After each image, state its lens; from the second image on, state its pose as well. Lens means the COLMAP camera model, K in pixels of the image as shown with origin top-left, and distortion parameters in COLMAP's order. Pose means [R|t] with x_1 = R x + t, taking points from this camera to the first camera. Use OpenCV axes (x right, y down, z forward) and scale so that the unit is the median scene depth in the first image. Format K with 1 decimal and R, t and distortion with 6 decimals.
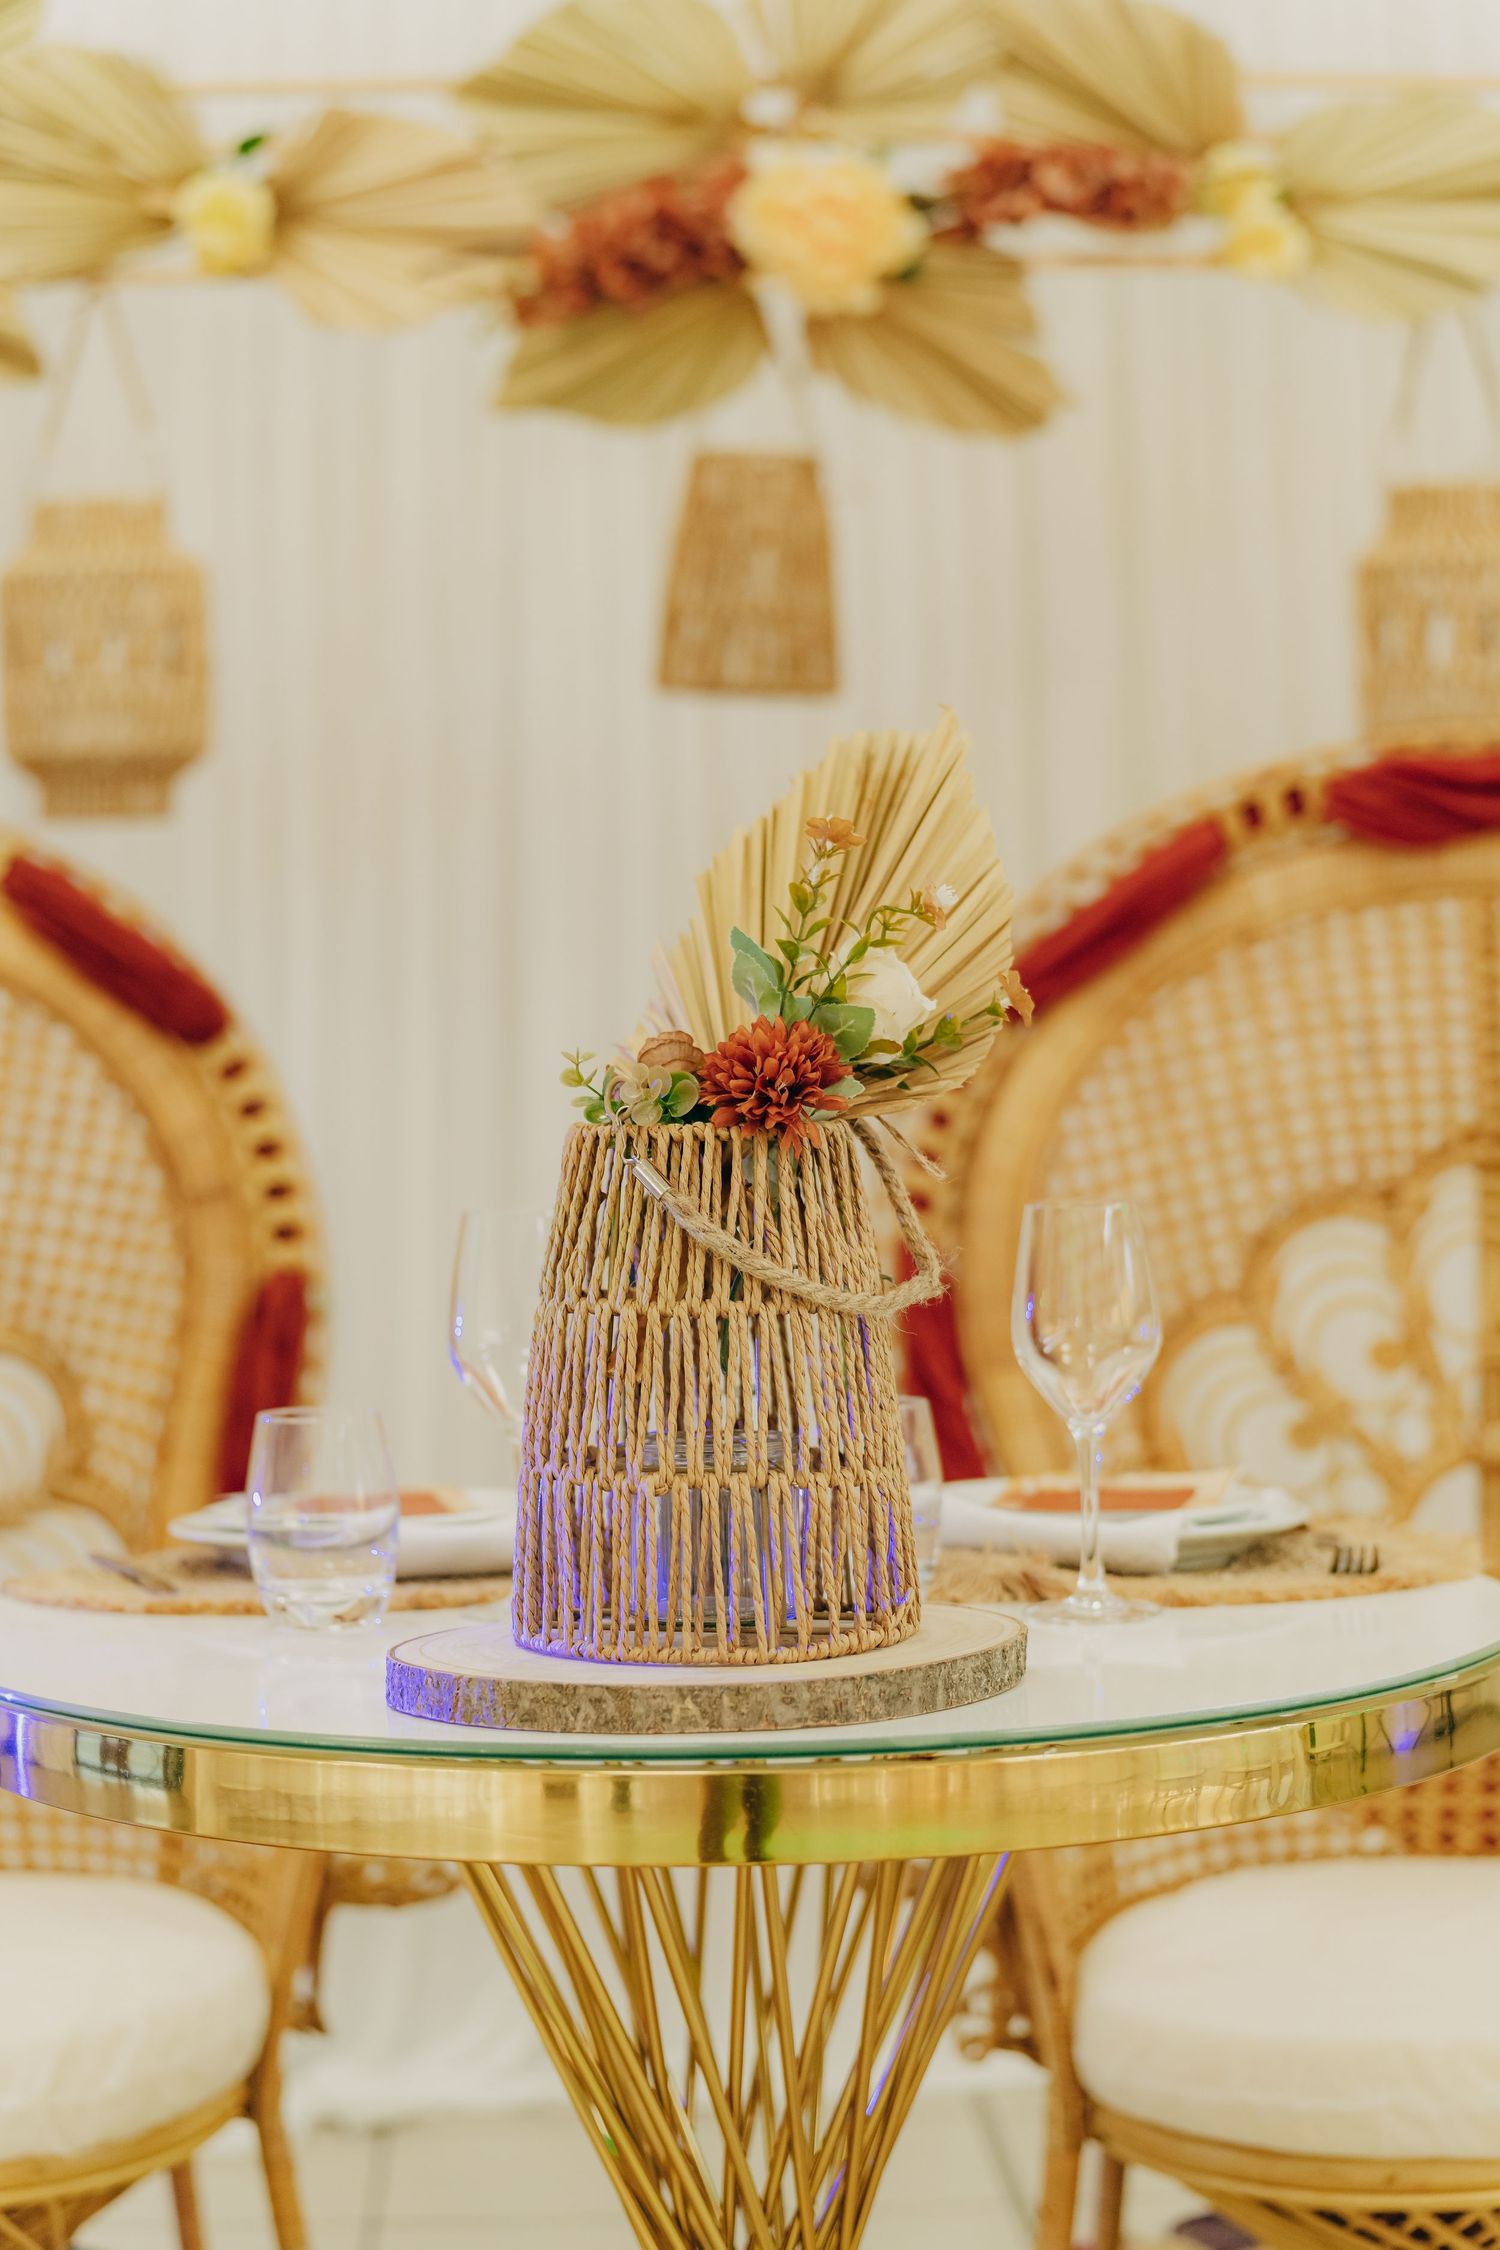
lens RADIAL K [[3687.3, 0, 750.0], [0, 3687.3, 1125.0], [0, 0, 1]] dist [-0.206882, 0.000357]
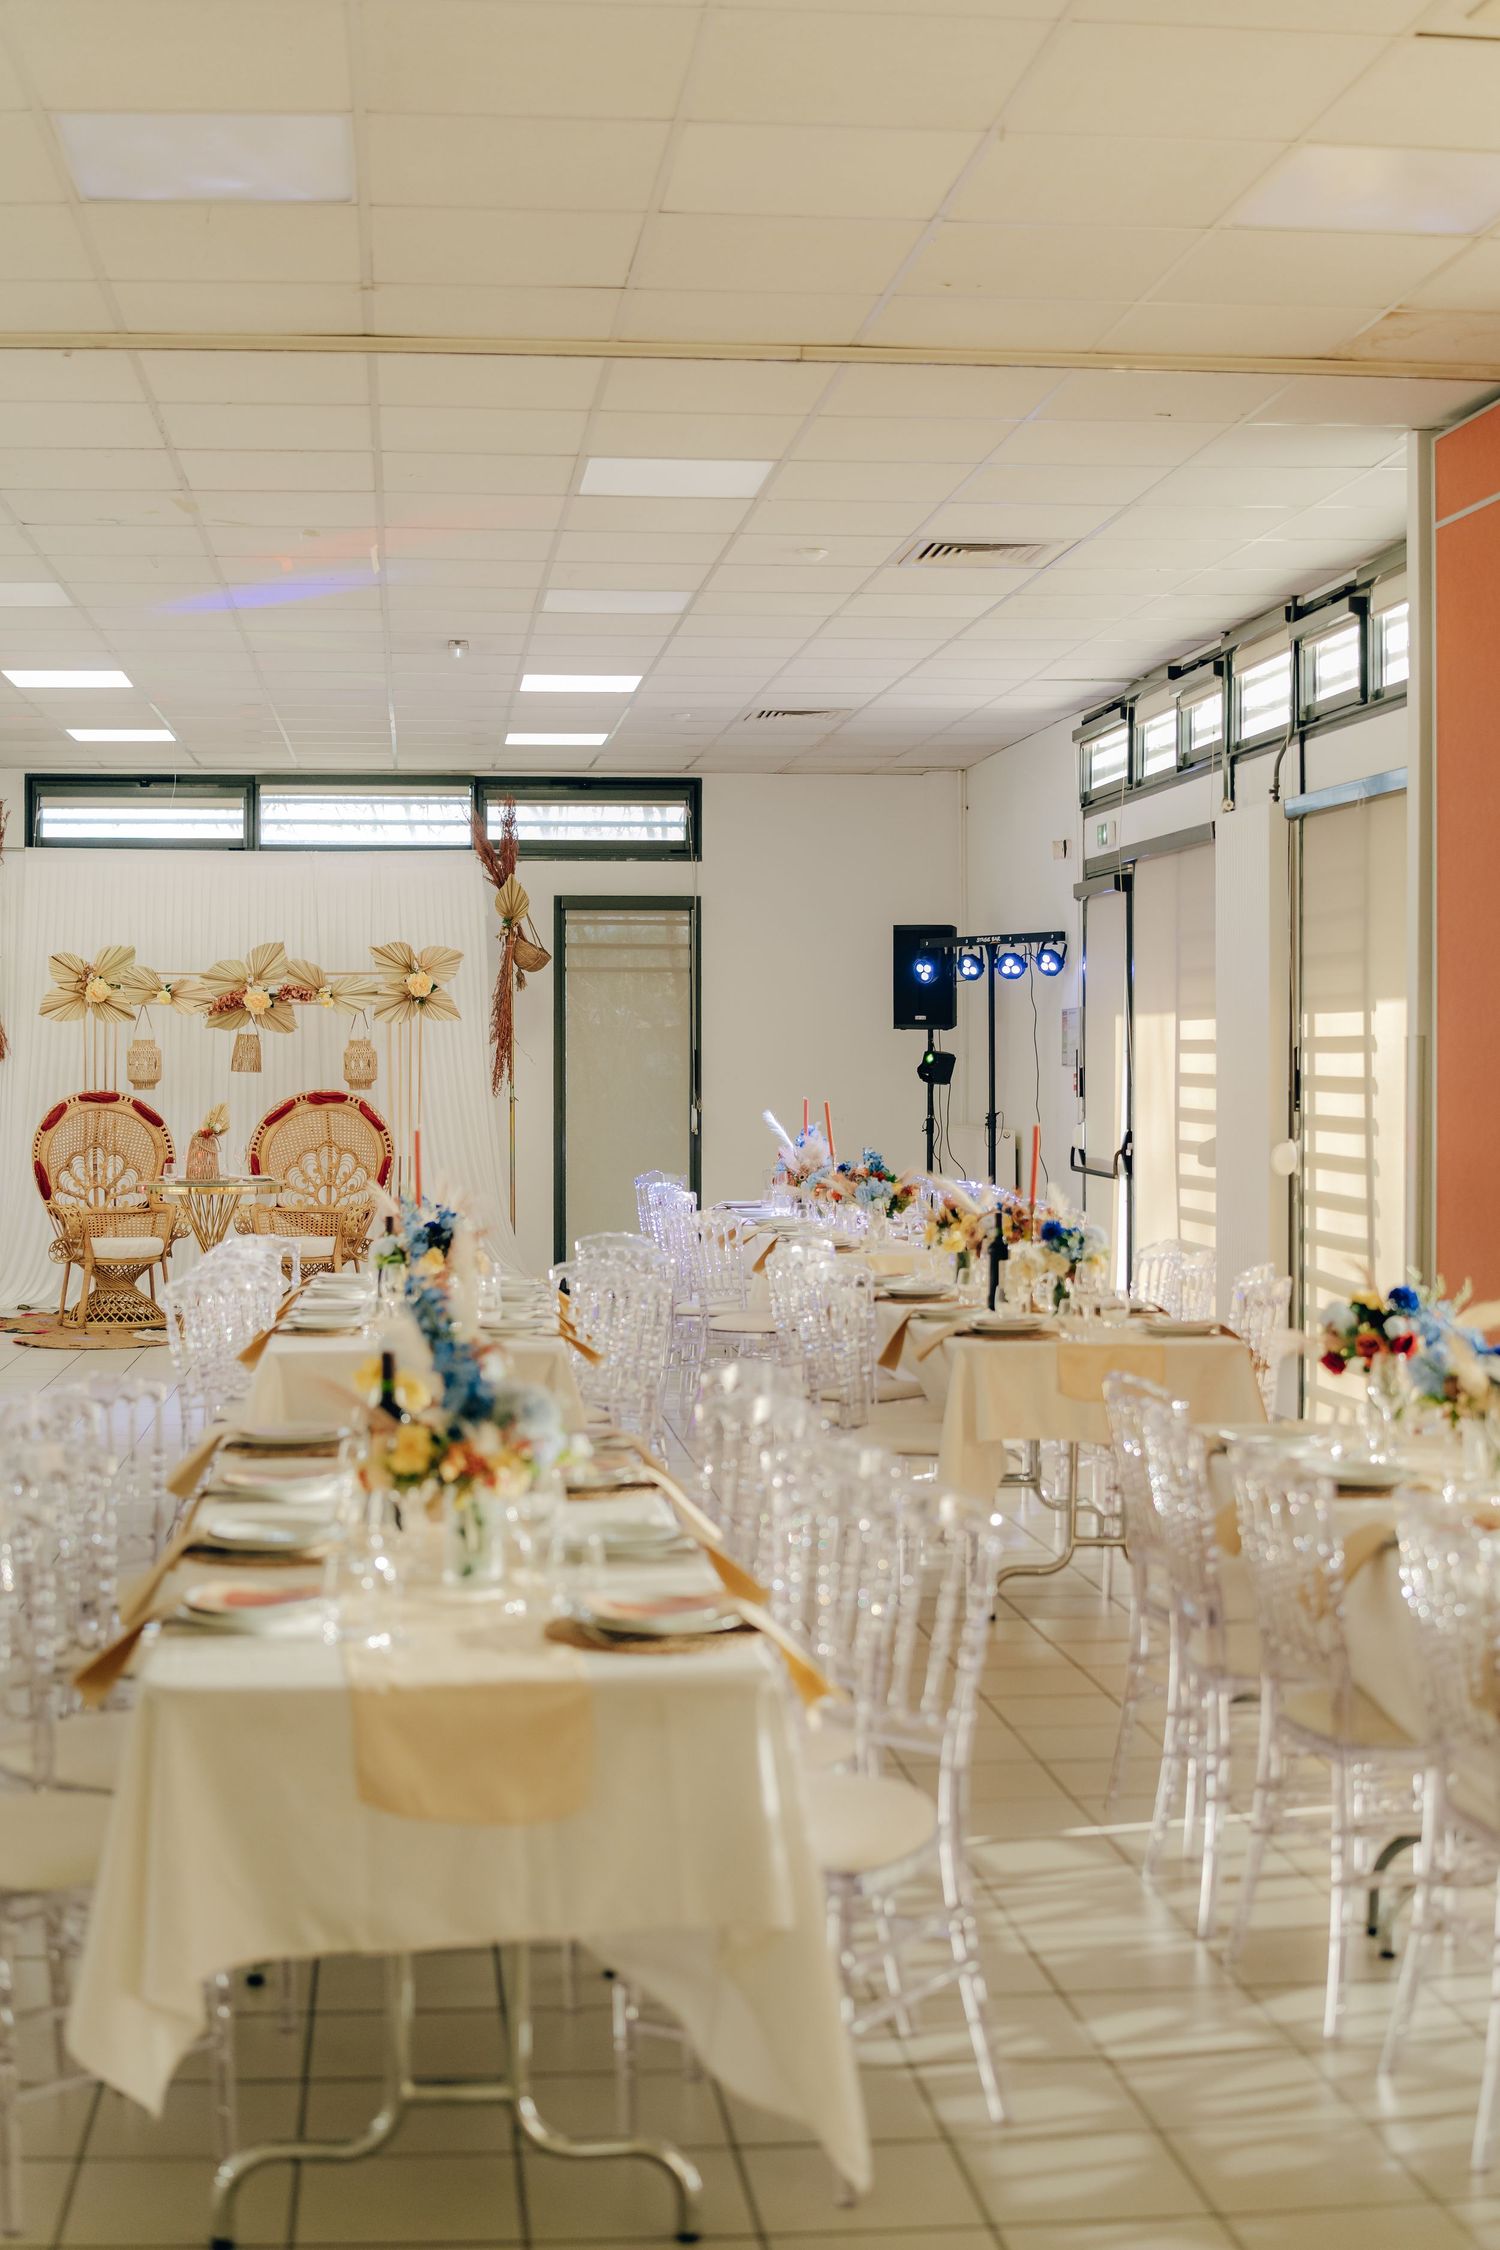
lens RADIAL K [[3494.2, 0, 750.0], [0, 3494.2, 1125.0], [0, 0, 1]] dist [0.013678, -0.003203]
pose [[0.999450, 0.020749, 0.025870, 0.882942], [-0.020488, 0.999737, -0.010308, 0.024473], [-0.026077, 0.009772, 0.999612, -6.249300]]
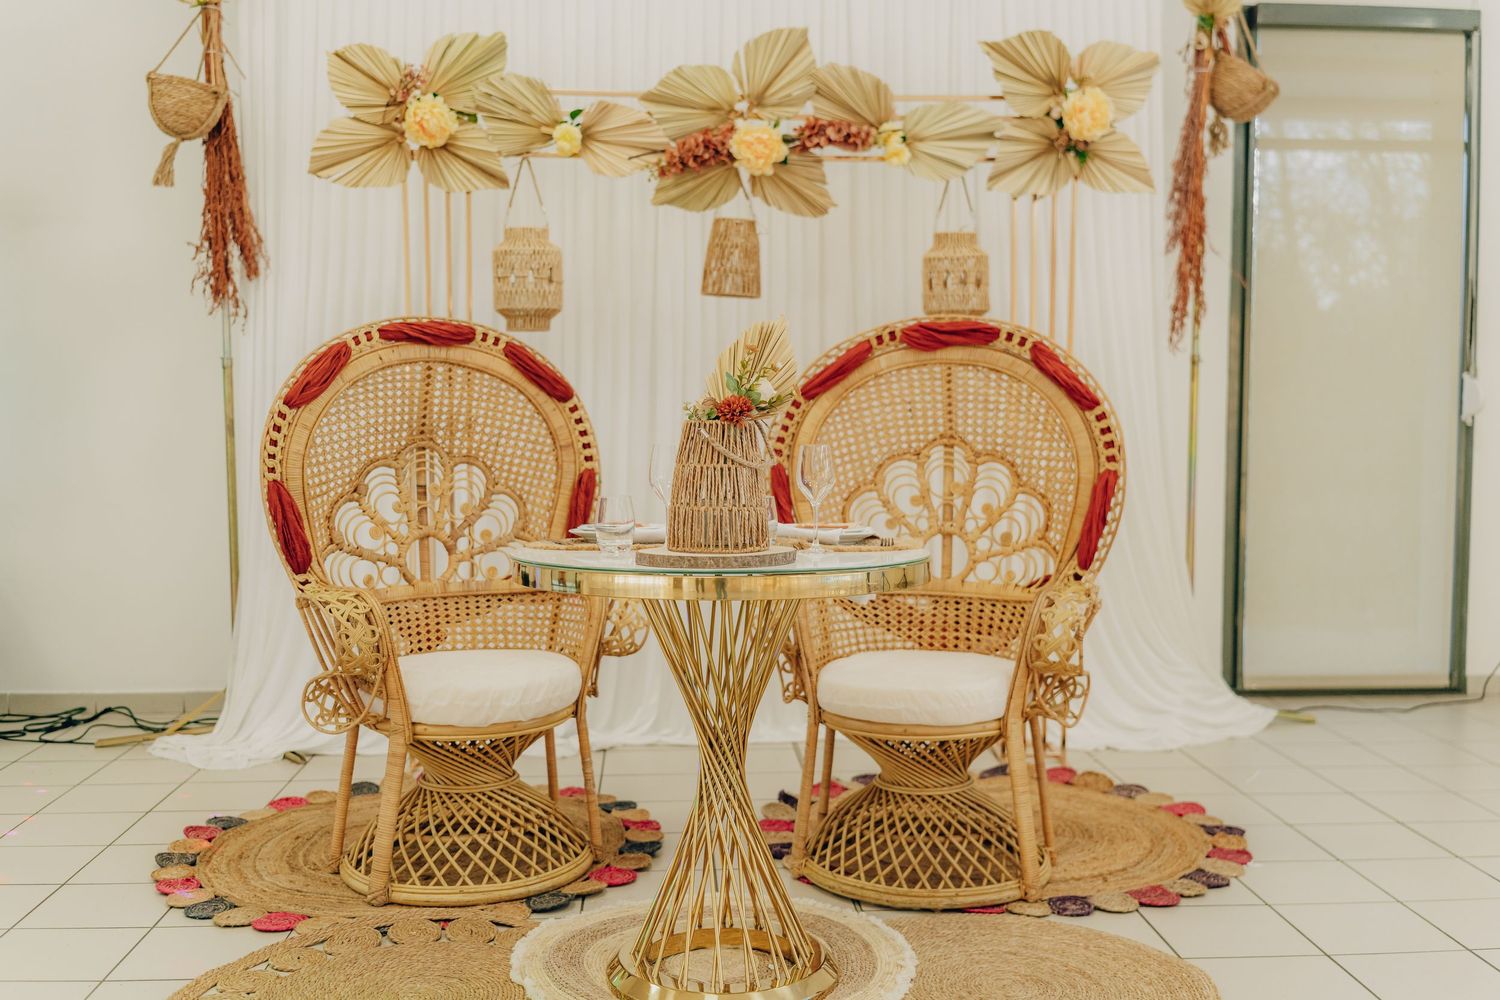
lens RADIAL K [[1490.6, 0, 750.0], [0, 1490.6, 500.0], [0, 0, 1]] dist [0.069223, 0.002395]
pose [[0.999650, 0.020819, 0.016296, -0.001392], [-0.021397, 0.999120, 0.036081, 0.015883], [-0.015530, -0.036417, 0.999216, -0.371714]]
